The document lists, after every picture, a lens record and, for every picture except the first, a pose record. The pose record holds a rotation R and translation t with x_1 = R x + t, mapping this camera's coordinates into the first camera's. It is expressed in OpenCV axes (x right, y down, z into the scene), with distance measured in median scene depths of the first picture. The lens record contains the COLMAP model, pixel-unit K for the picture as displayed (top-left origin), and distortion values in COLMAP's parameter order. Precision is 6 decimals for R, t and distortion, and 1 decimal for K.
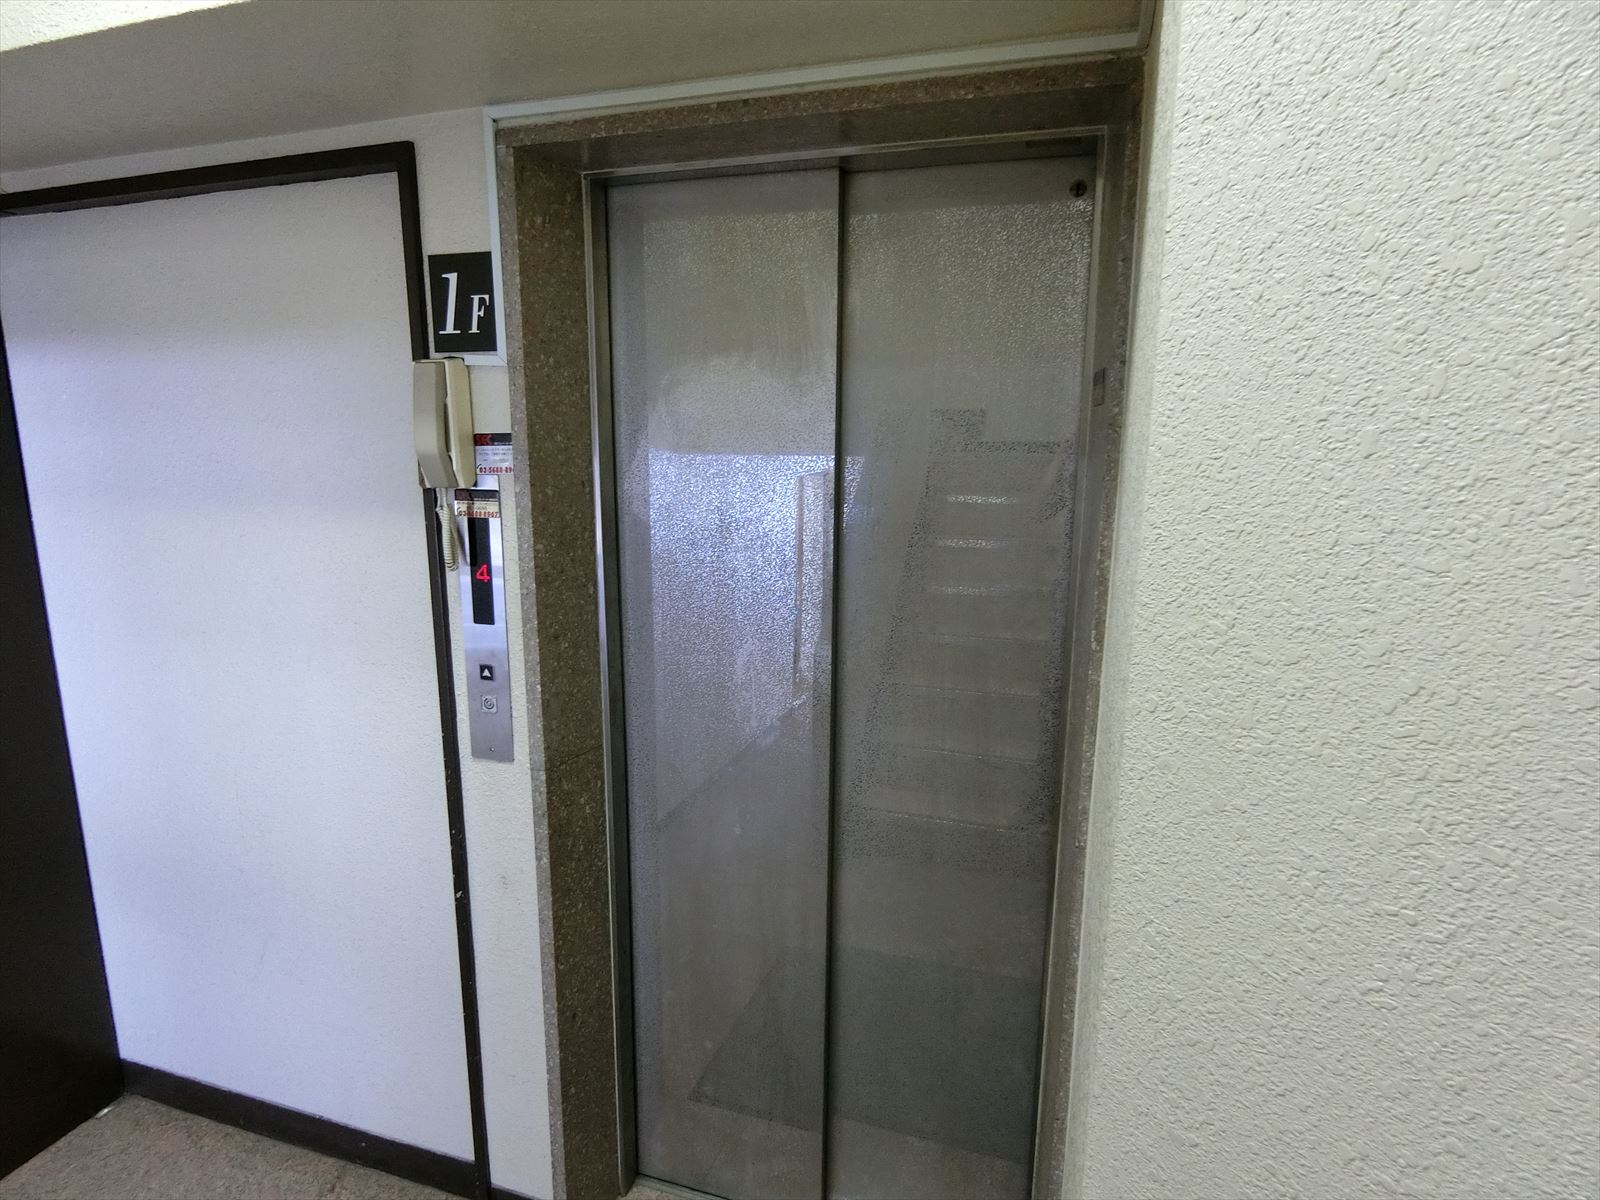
lens RADIAL K [[900.1, 0, 797.6], [0, 900.1, 604.0], [0, 0, 1]] dist [-0.007746, -0.001541]
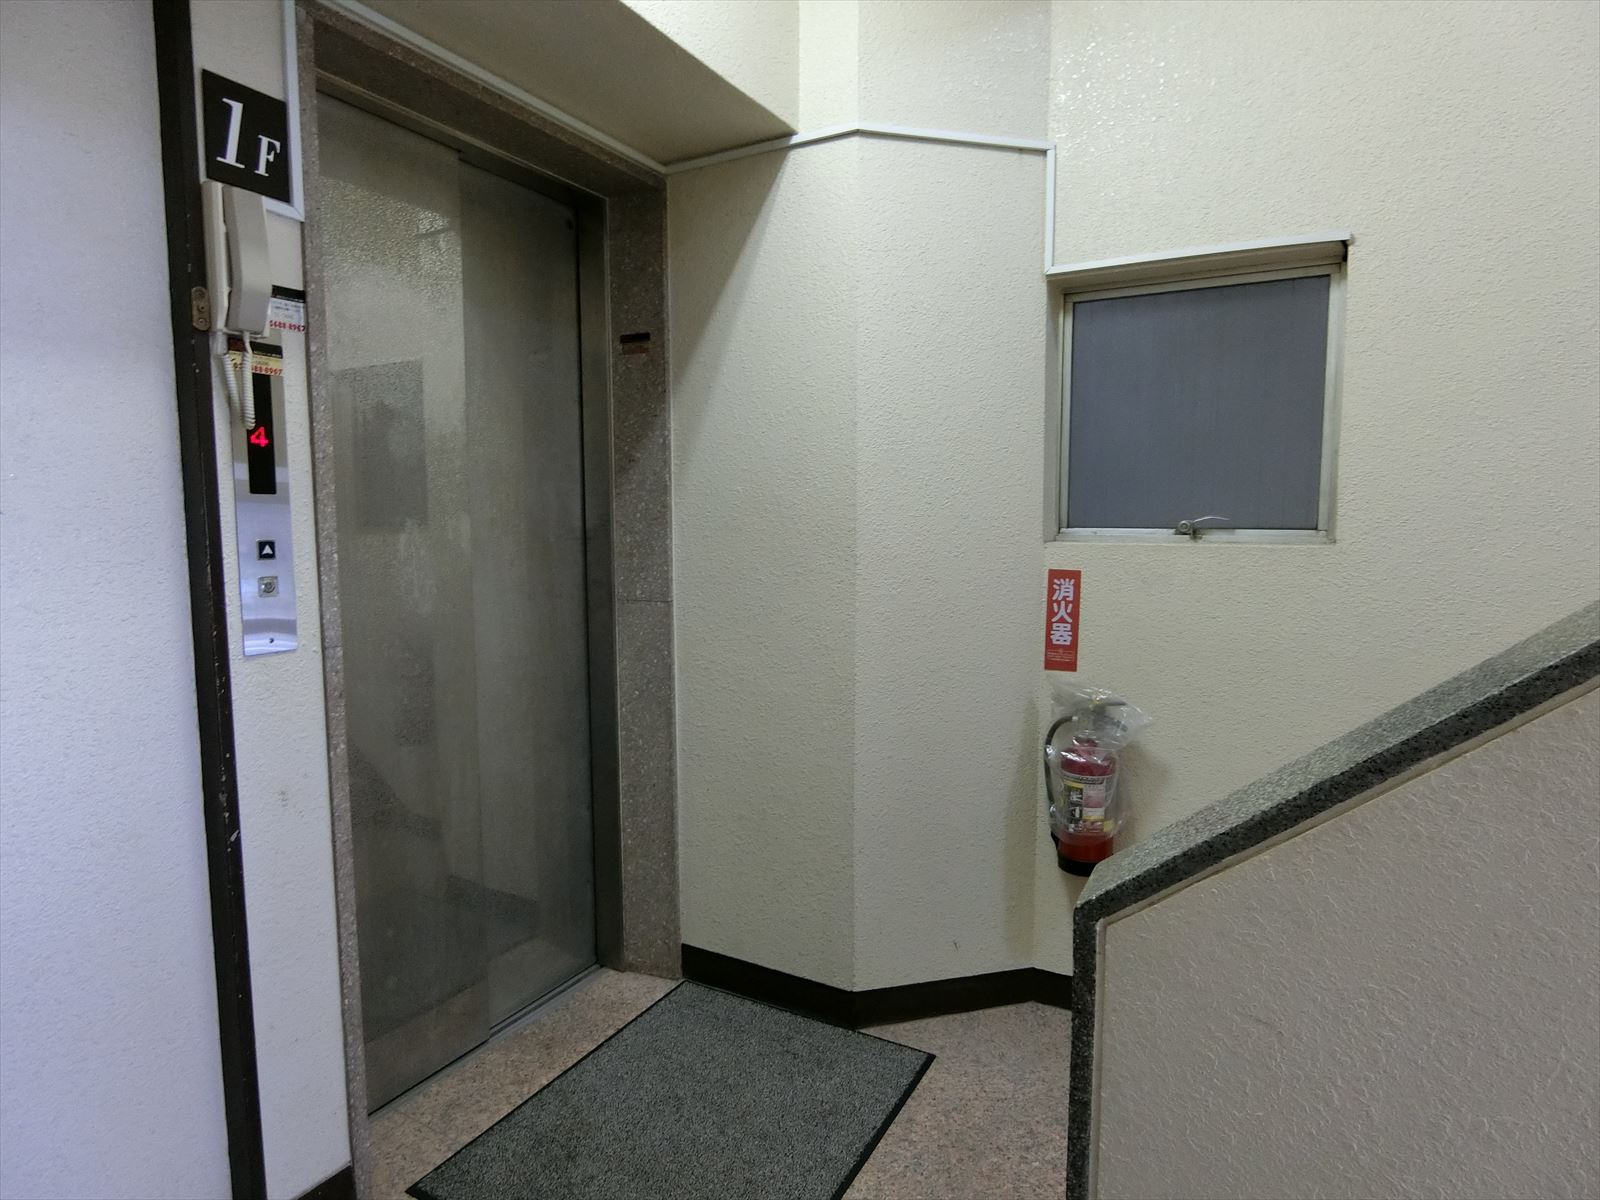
lens RADIAL K [[900.1, 0, 797.4], [0, 900.1, 598.0], [0, 0, 1]] dist [-0.007746, -0.001541]
pose [[0.196126, -0.094154, 0.976048, -1.200982], [0.200461, 0.978208, 0.054082, 0.194088], [-0.959870, 0.185053, 0.210726, 0.340568]]
